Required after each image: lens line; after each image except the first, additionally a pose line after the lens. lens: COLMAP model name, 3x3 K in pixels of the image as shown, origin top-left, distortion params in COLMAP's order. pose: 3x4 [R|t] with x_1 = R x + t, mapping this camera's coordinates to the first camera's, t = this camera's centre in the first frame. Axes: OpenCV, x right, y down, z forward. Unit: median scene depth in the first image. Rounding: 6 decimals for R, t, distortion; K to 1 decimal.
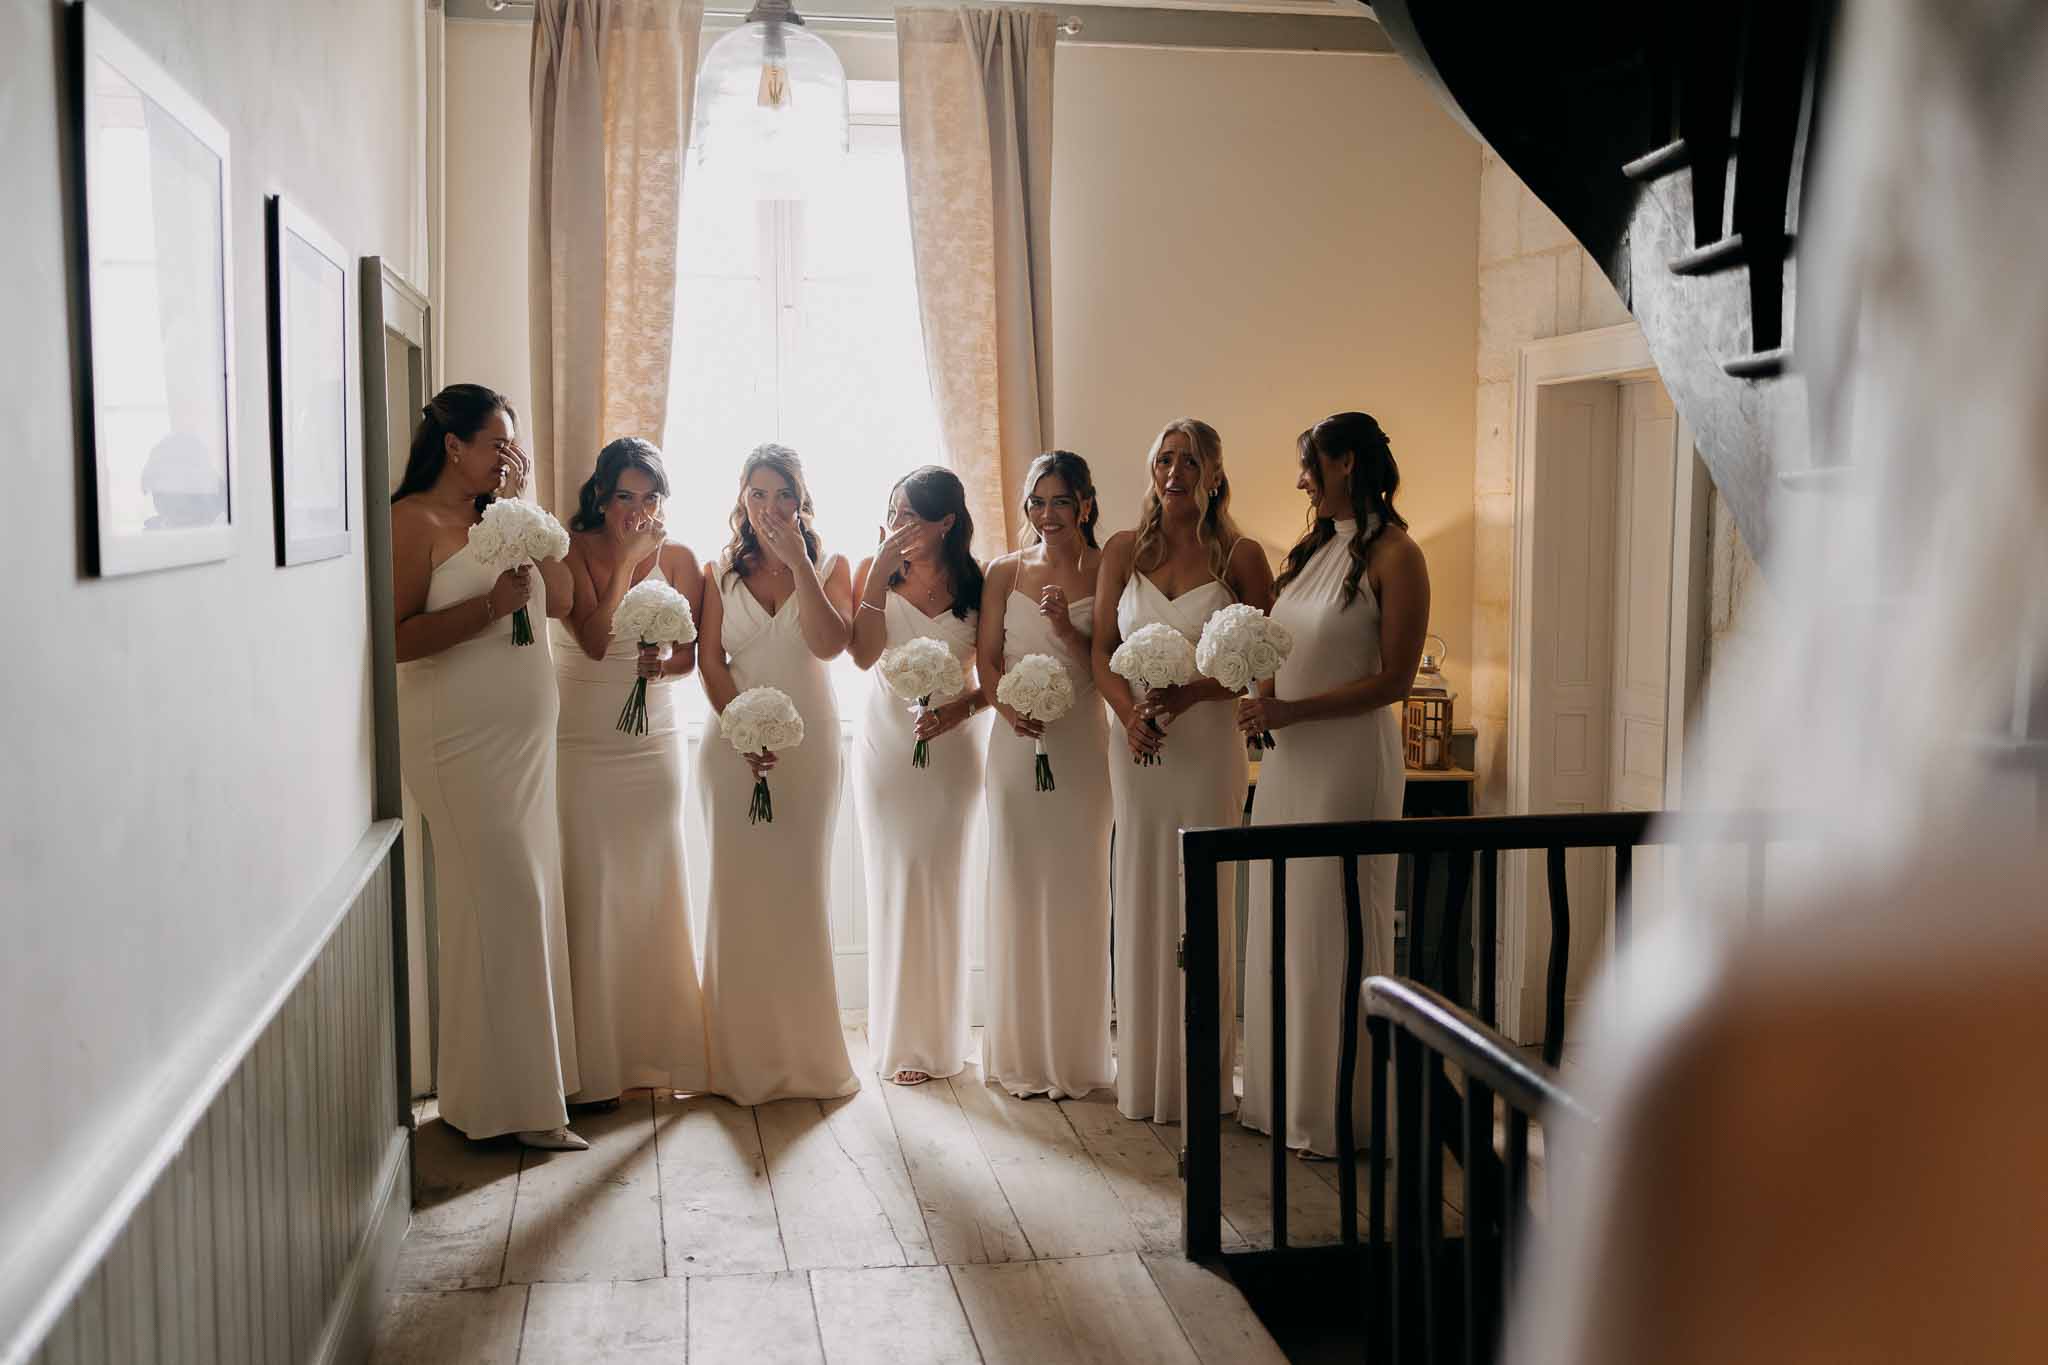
lens RADIAL K [[2105.9, 0, 1011.6], [0, 2105.9, 687.4], [0, 0, 1]] dist [0.051065, 0.000000]
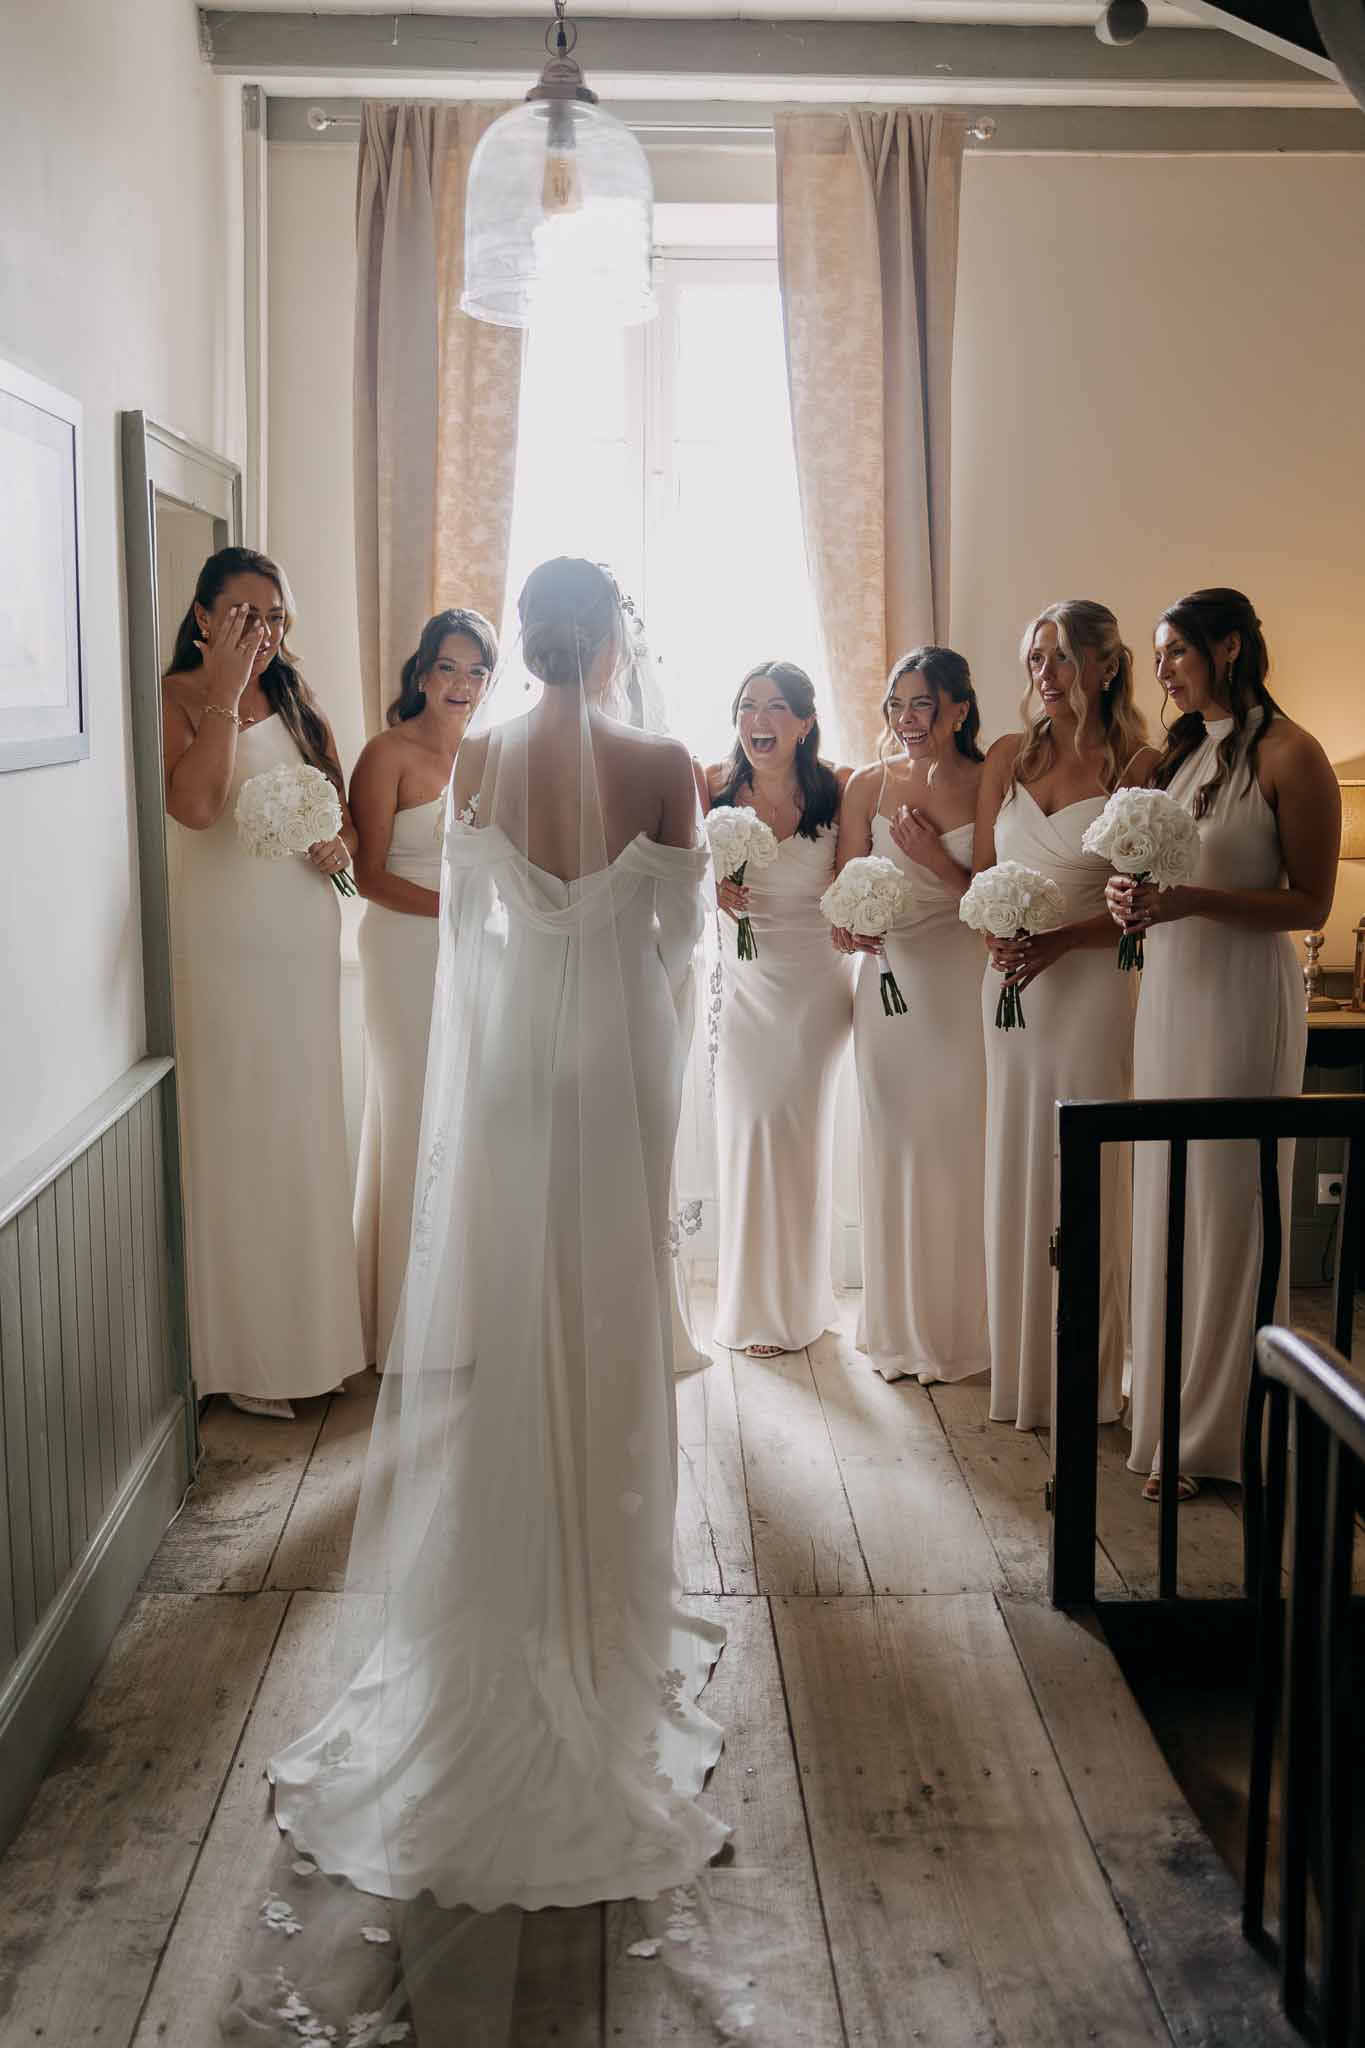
lens RADIAL K [[2105.9, 0, 688.1], [0, 2105.9, 1013.2], [0, 0, 1]] dist [0.051065, 0.000000]
pose [[0.990675, 0.026060, -0.133730, 0.036642], [-0.017136, 0.997575, 0.067457, -0.016471], [0.135163, -0.064537, 0.988719, 0.128194]]
